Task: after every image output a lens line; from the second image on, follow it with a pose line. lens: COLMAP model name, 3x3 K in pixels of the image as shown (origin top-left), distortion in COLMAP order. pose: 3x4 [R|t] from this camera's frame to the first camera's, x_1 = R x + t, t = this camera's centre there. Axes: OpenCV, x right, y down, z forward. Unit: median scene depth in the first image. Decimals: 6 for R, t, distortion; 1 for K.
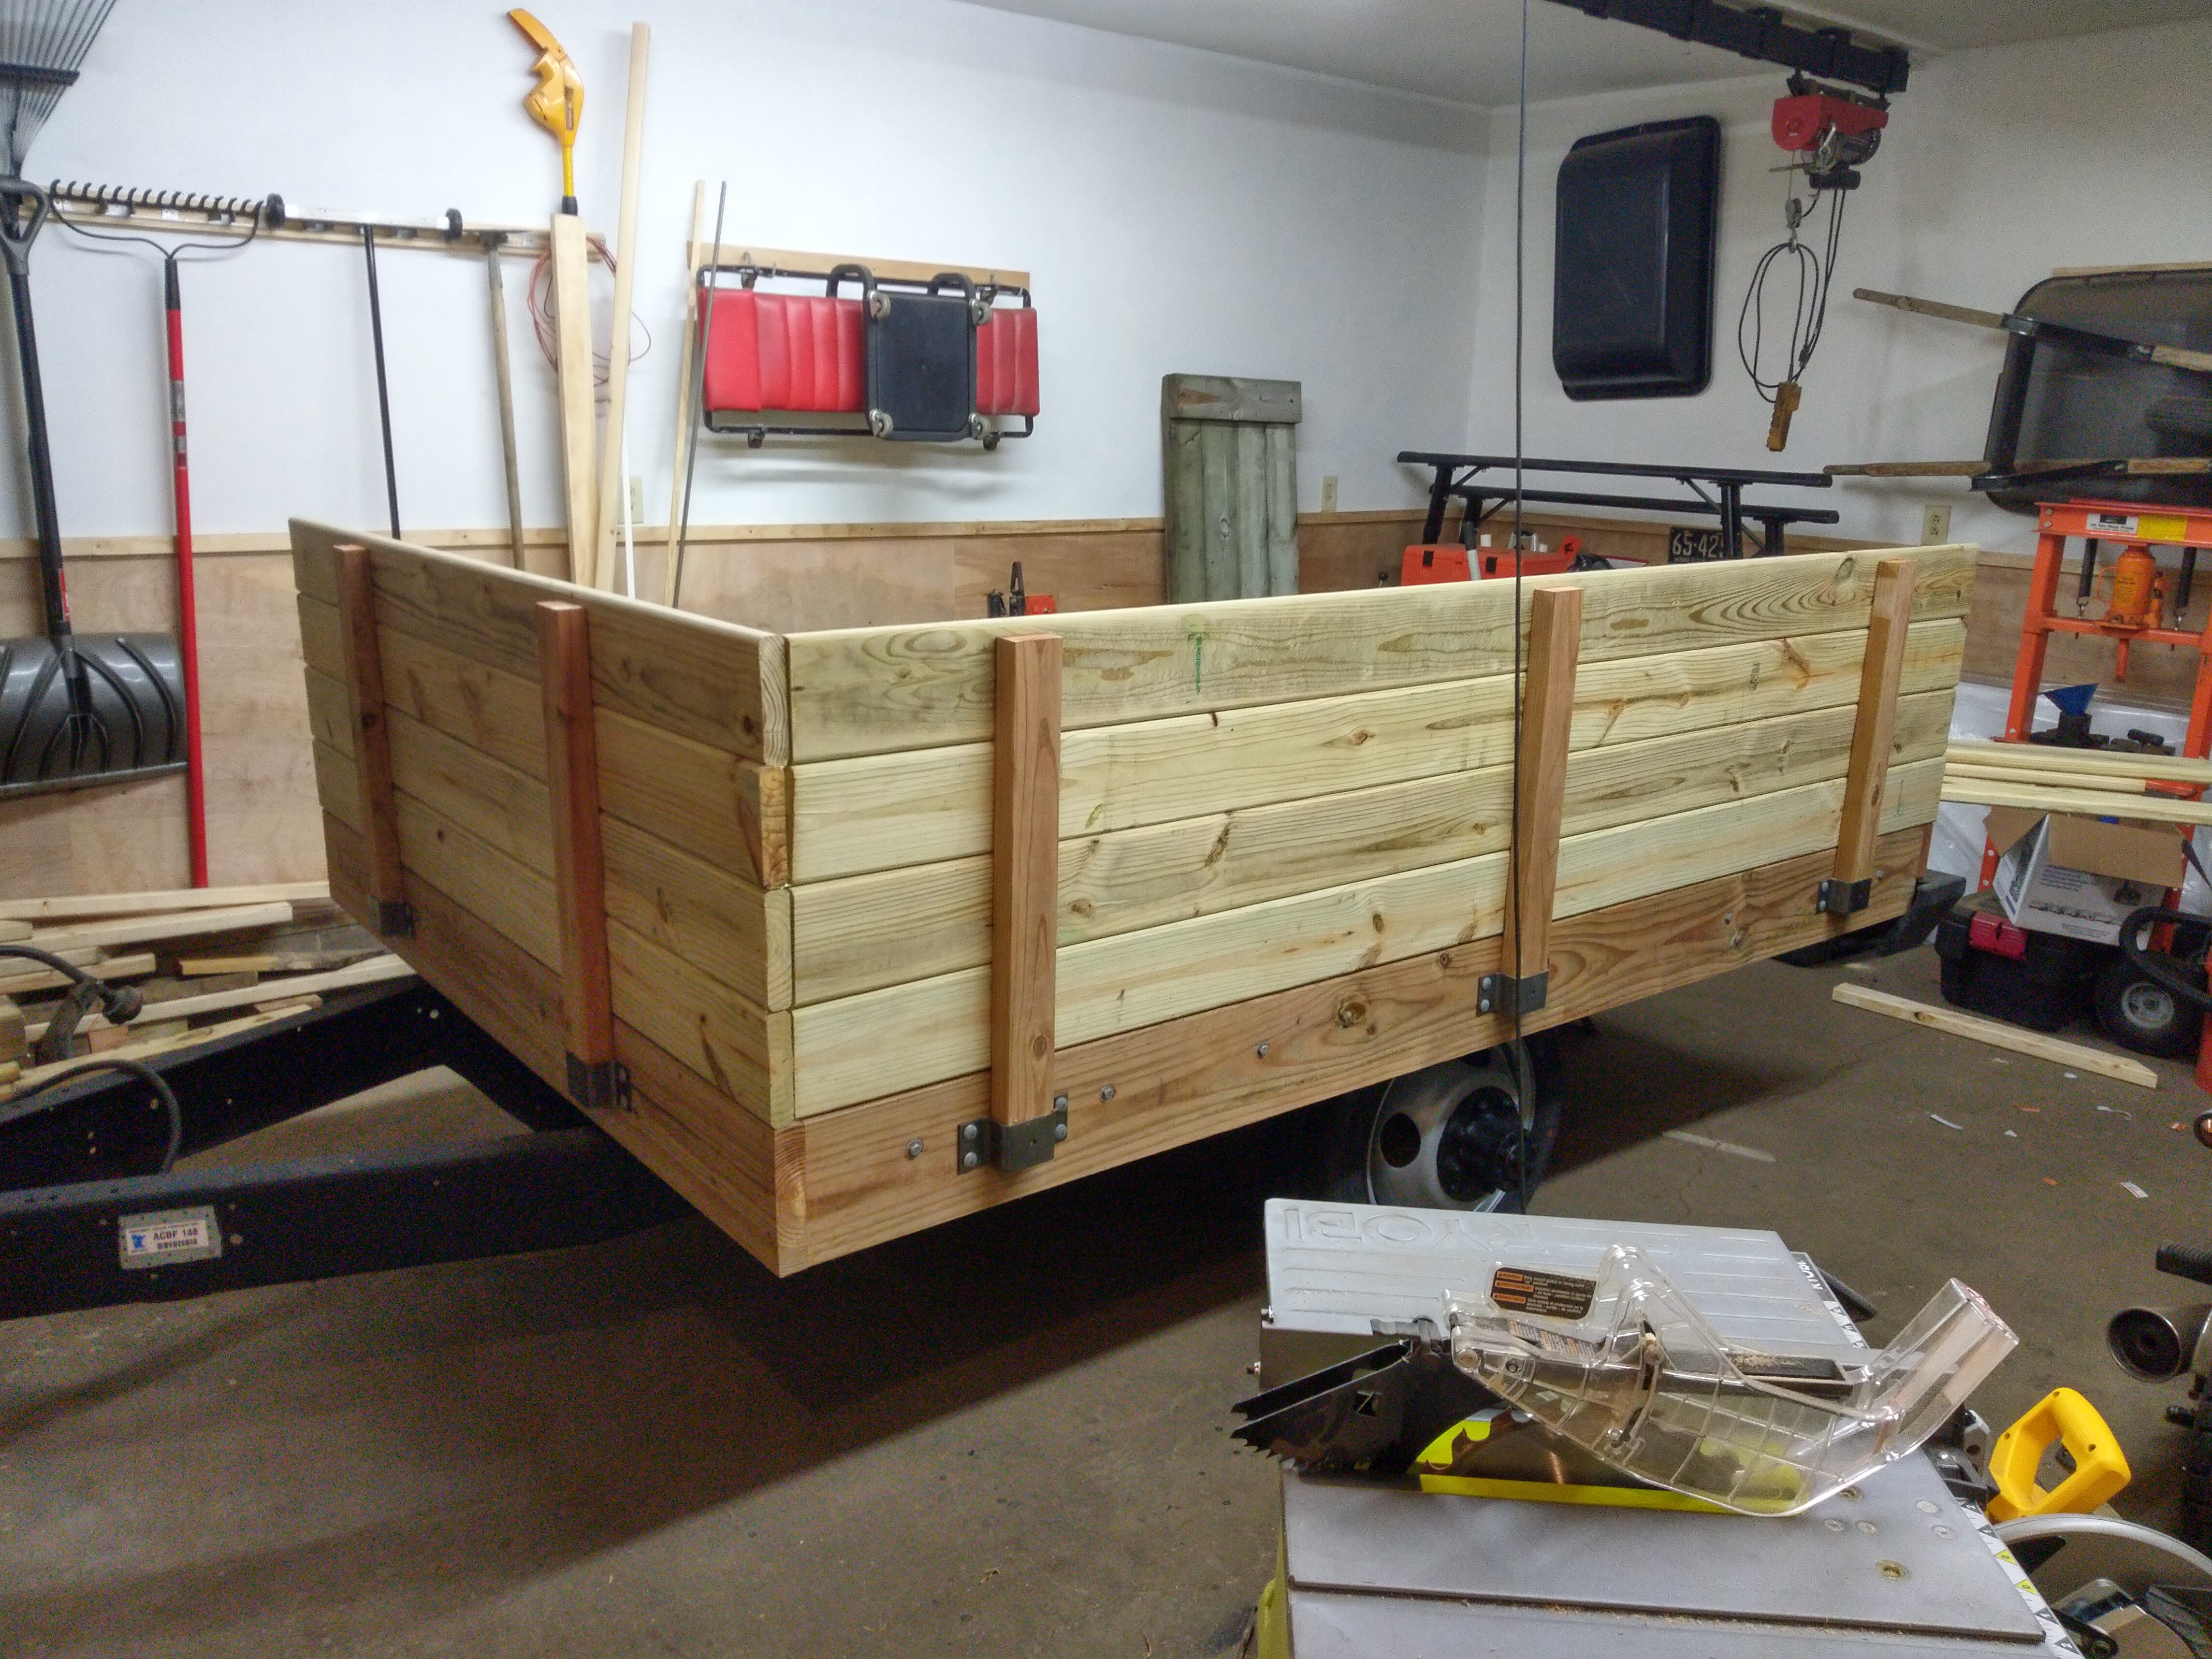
lens RADIAL K [[1736.6, 0, 1104.5], [0, 1736.6, 841.9], [0, 0, 1]] dist [0.014783, -0.019333]
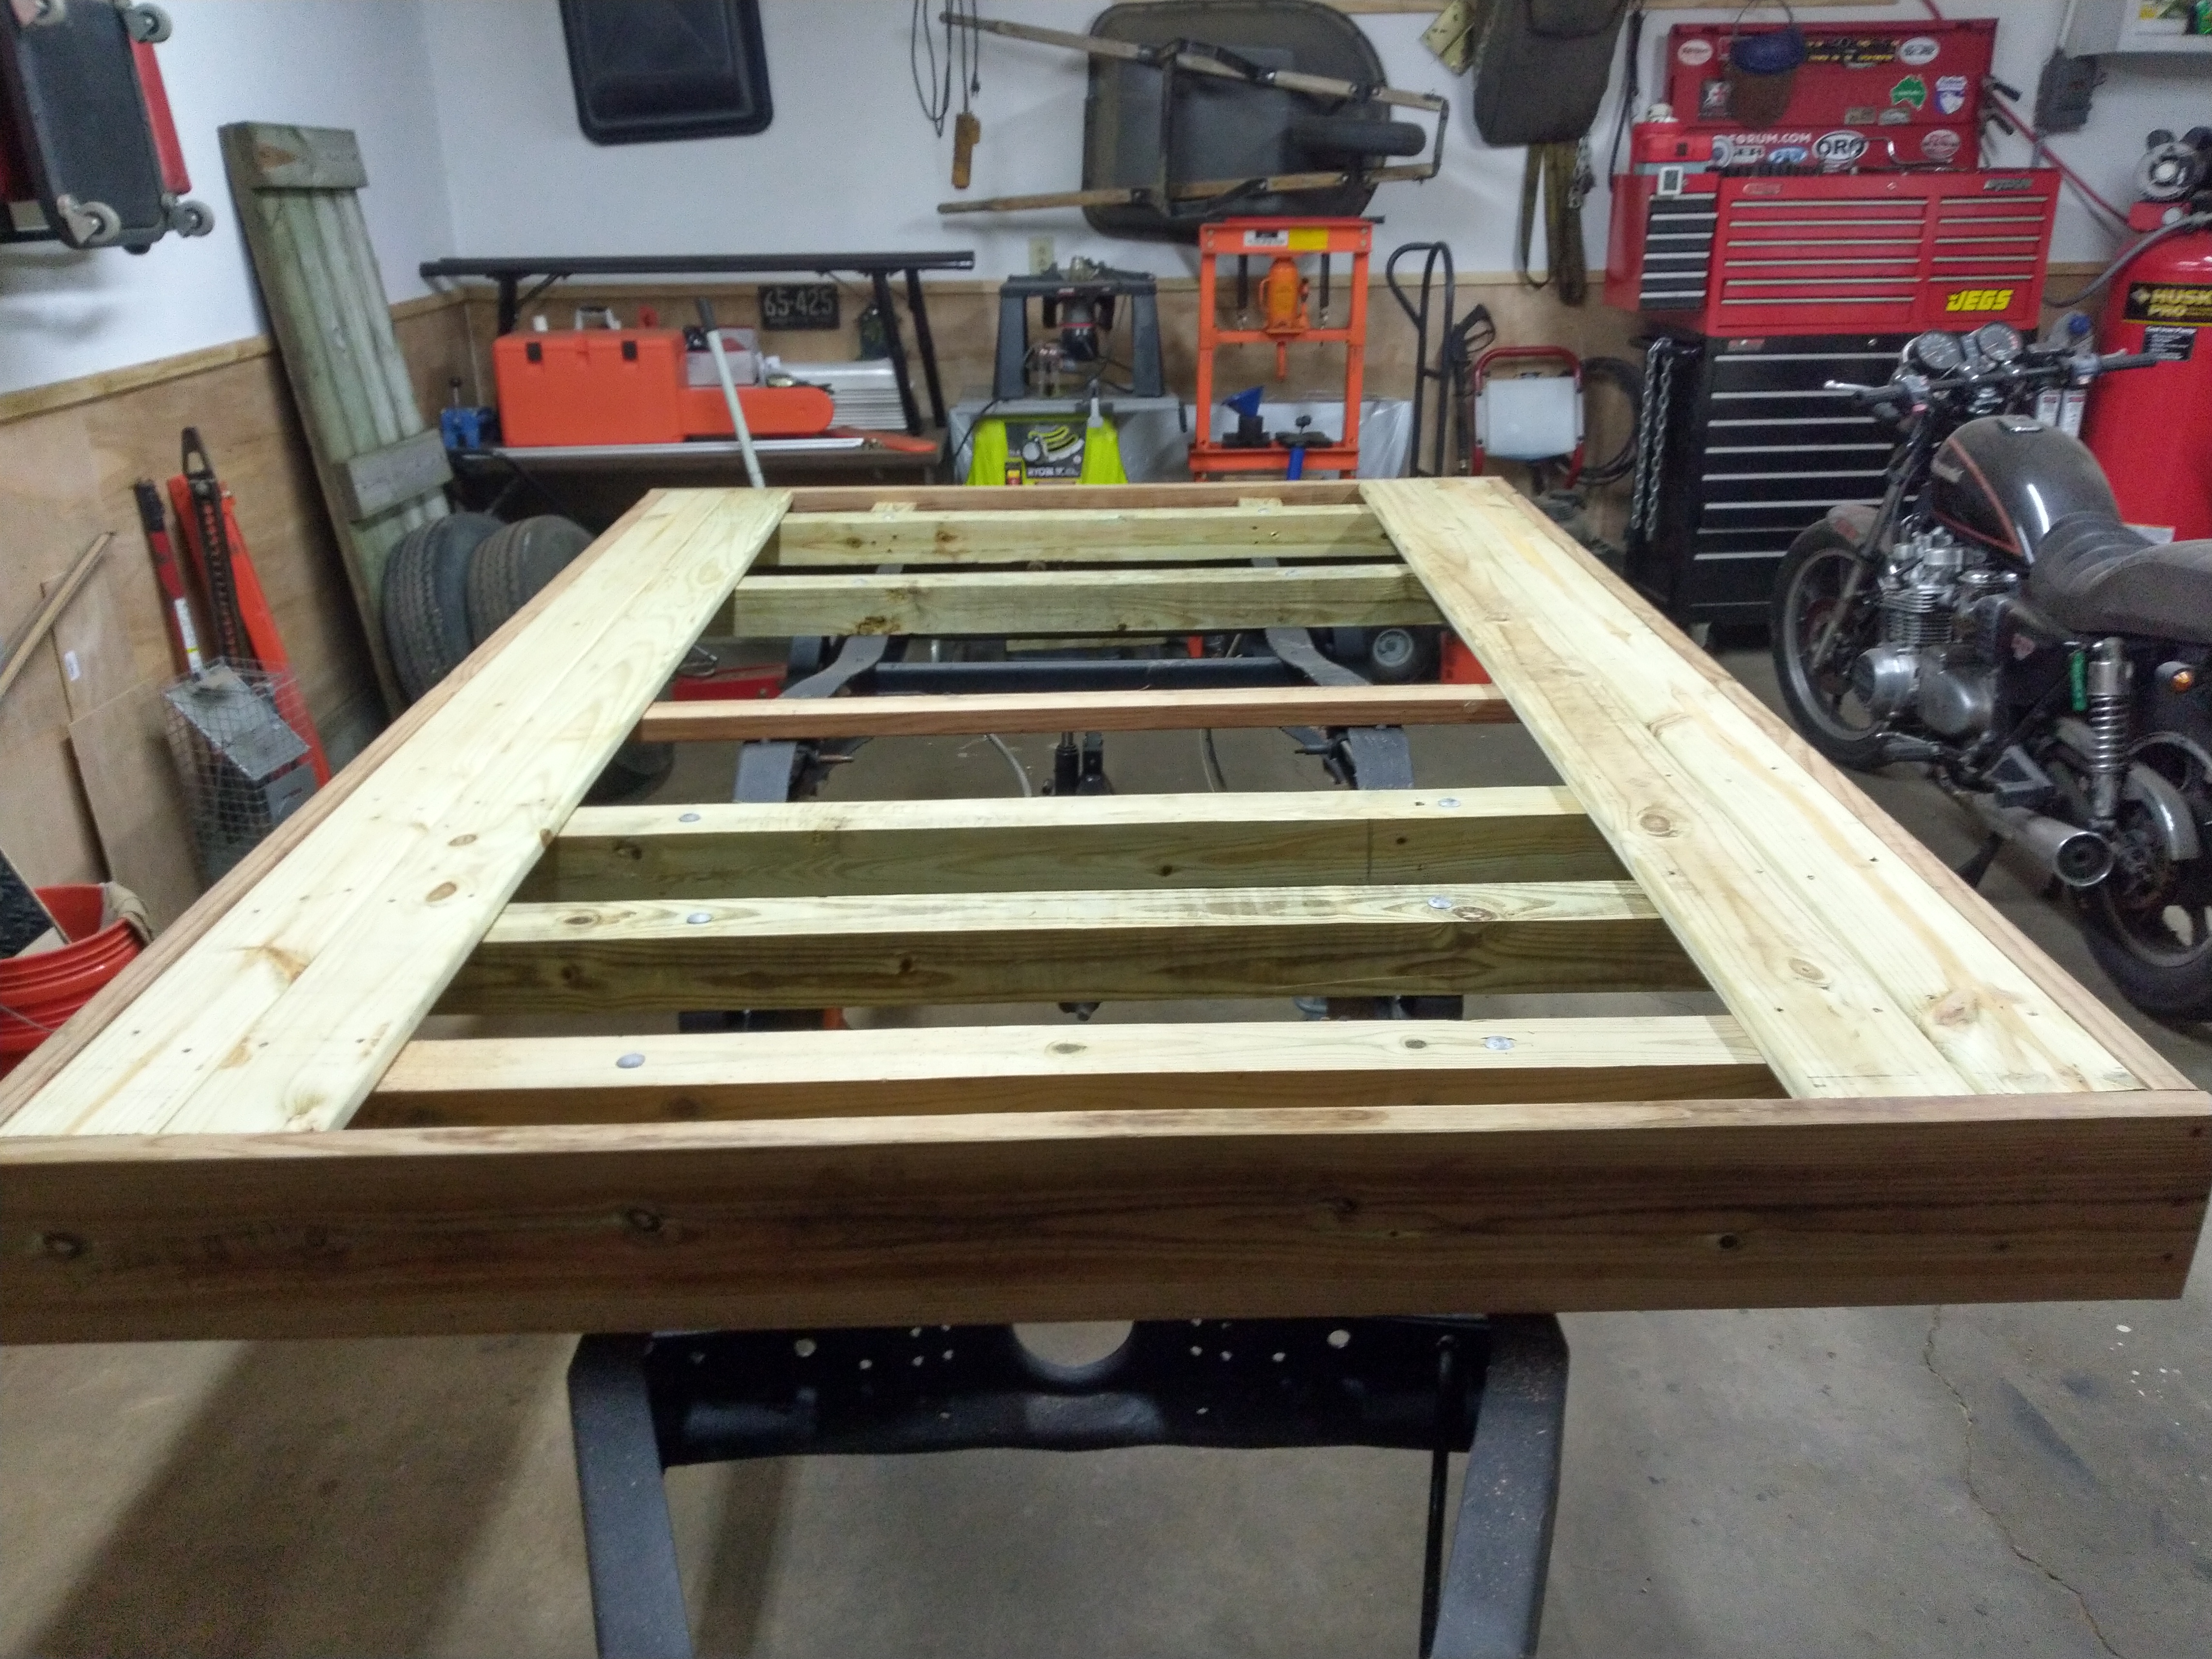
lens RADIAL K [[1736.6, 0, 1080.9], [0, 1736.6, 828.8], [0, 0, 1]] dist [0.014783, -0.019333]
pose [[0.617711, -0.318431, 0.719051, -0.402392], [0.225131, 0.947688, 0.226281, -0.102206], [-0.753491, 0.022105, 0.657087, 0.362670]]
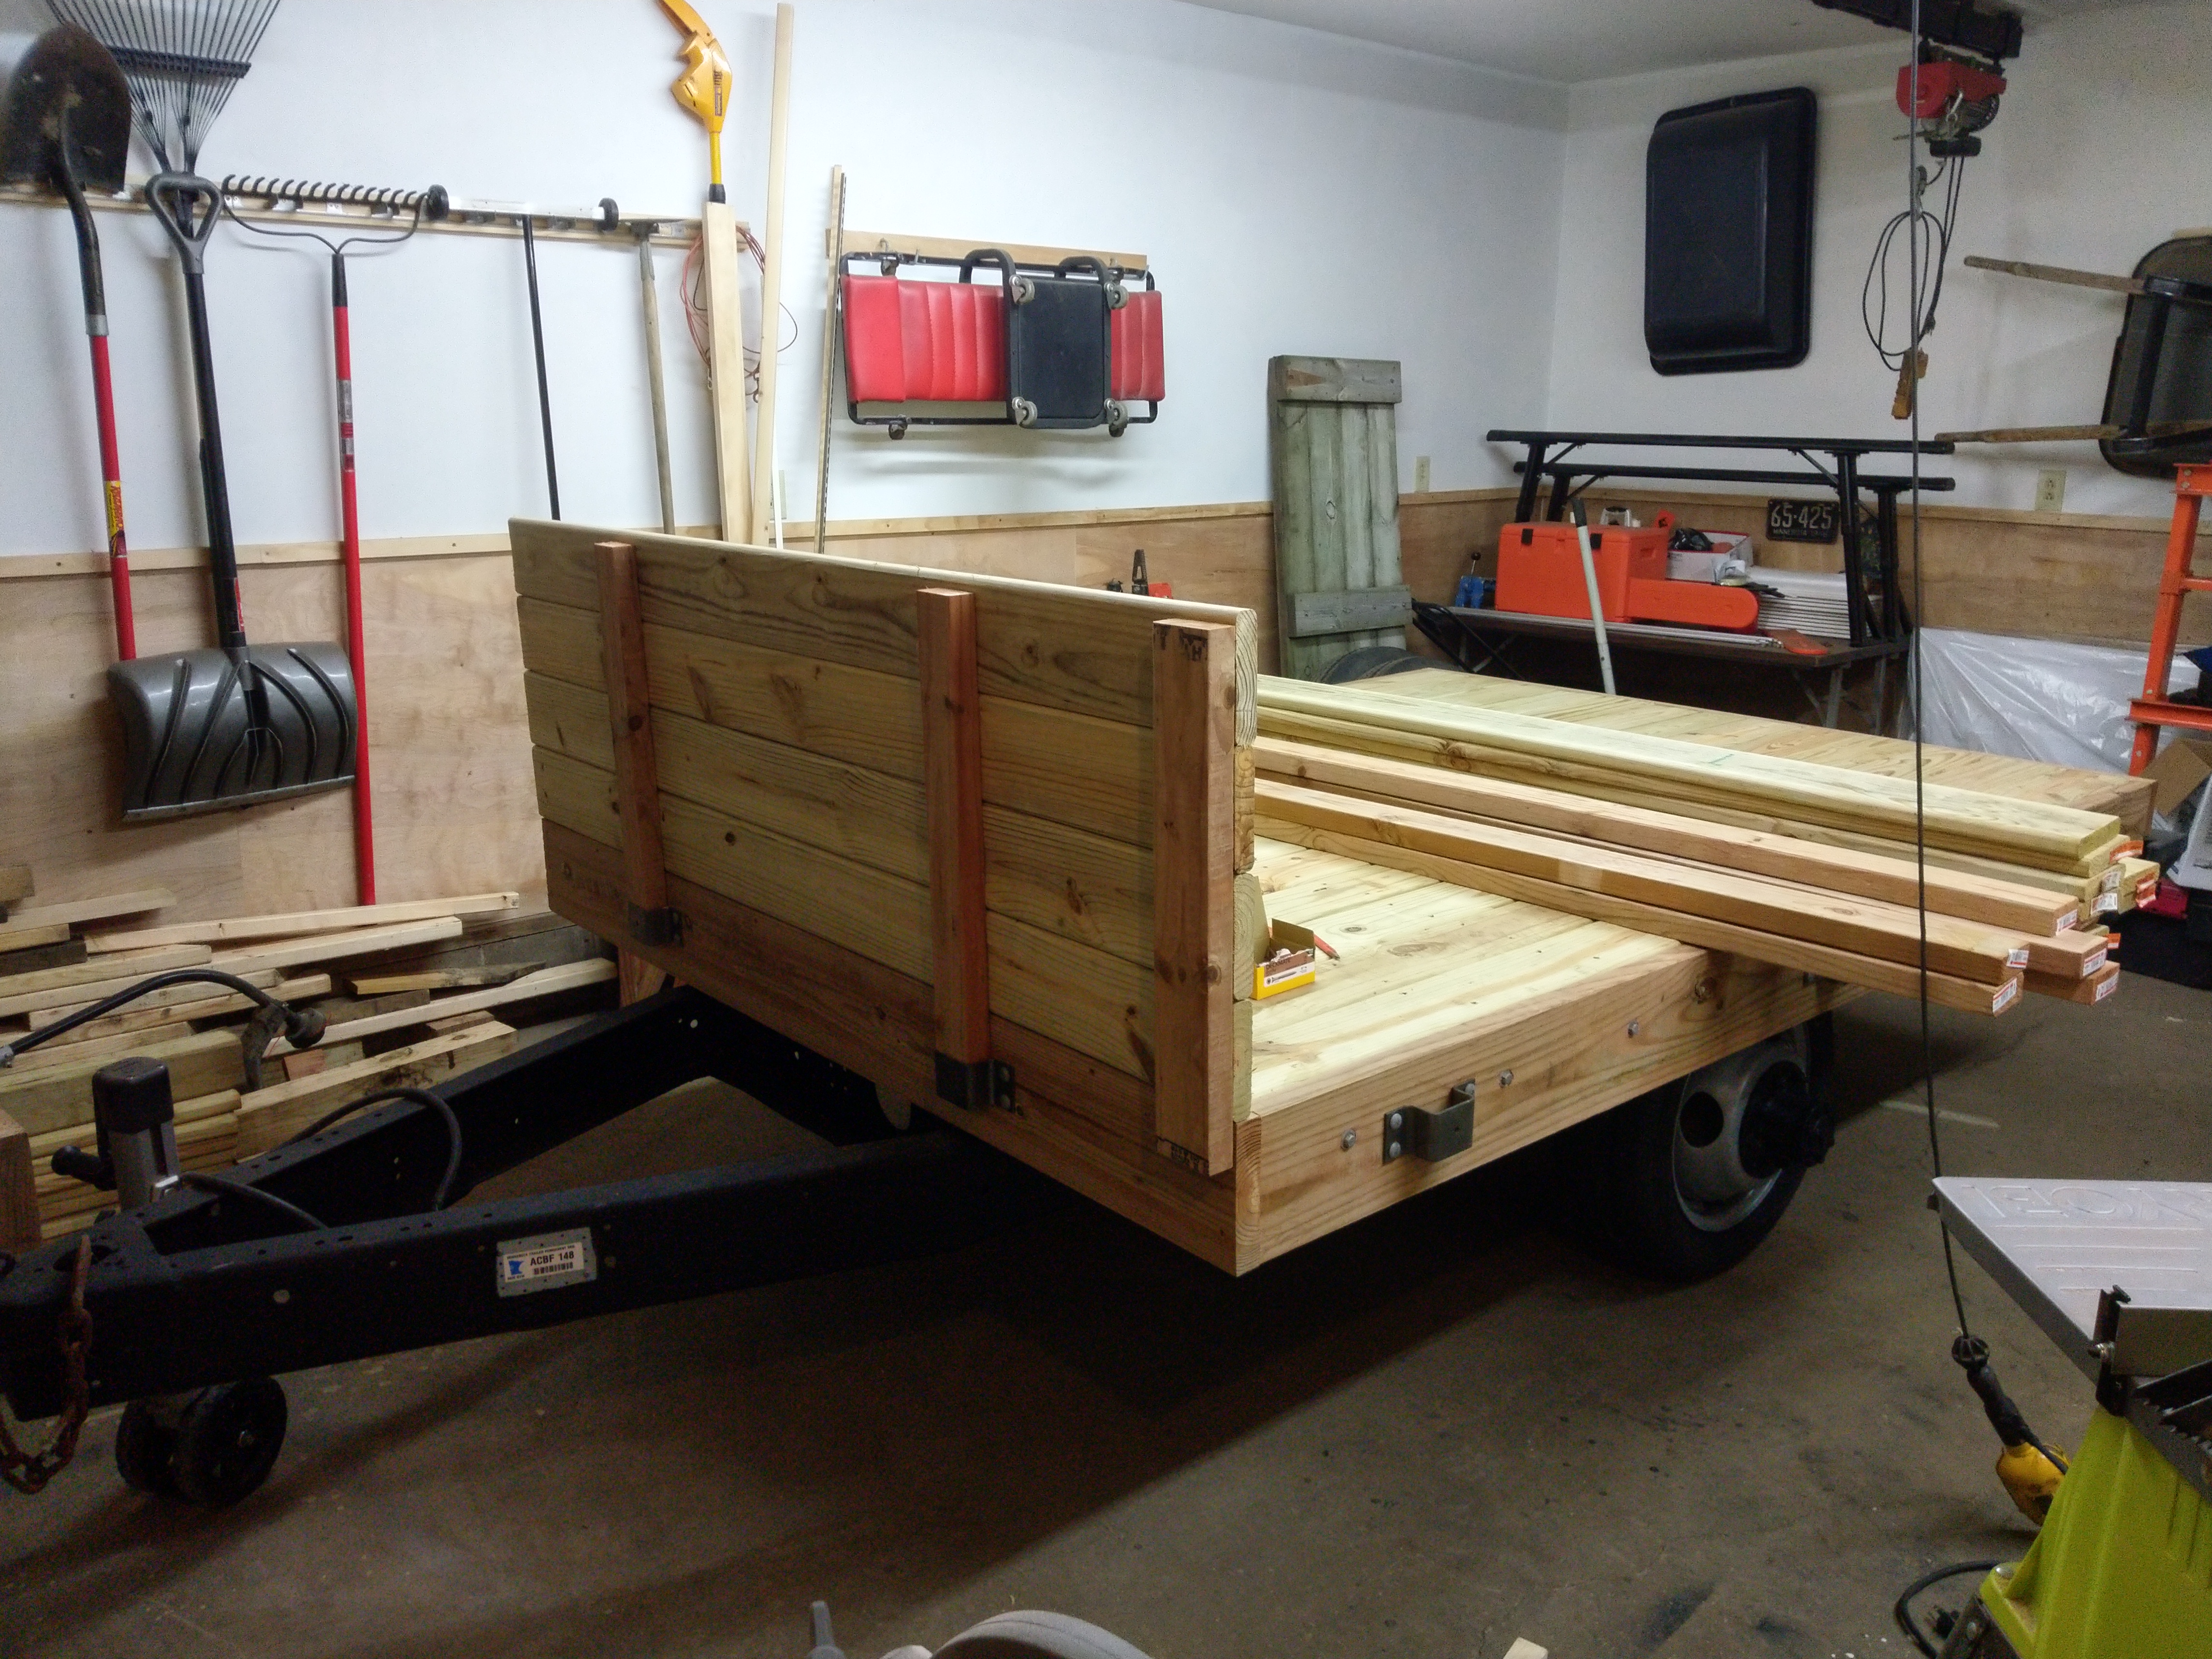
lens RADIAL K [[1736.6, 0, 1095.3], [0, 1736.6, 840.6], [0, 0, 1]] dist [0.014783, -0.019333]
pose [[0.999085, -0.030924, 0.029550, -0.123266], [0.030880, 0.999521, 0.001934, 0.001406], [-0.029596, -0.001020, 0.999561, 0.016210]]
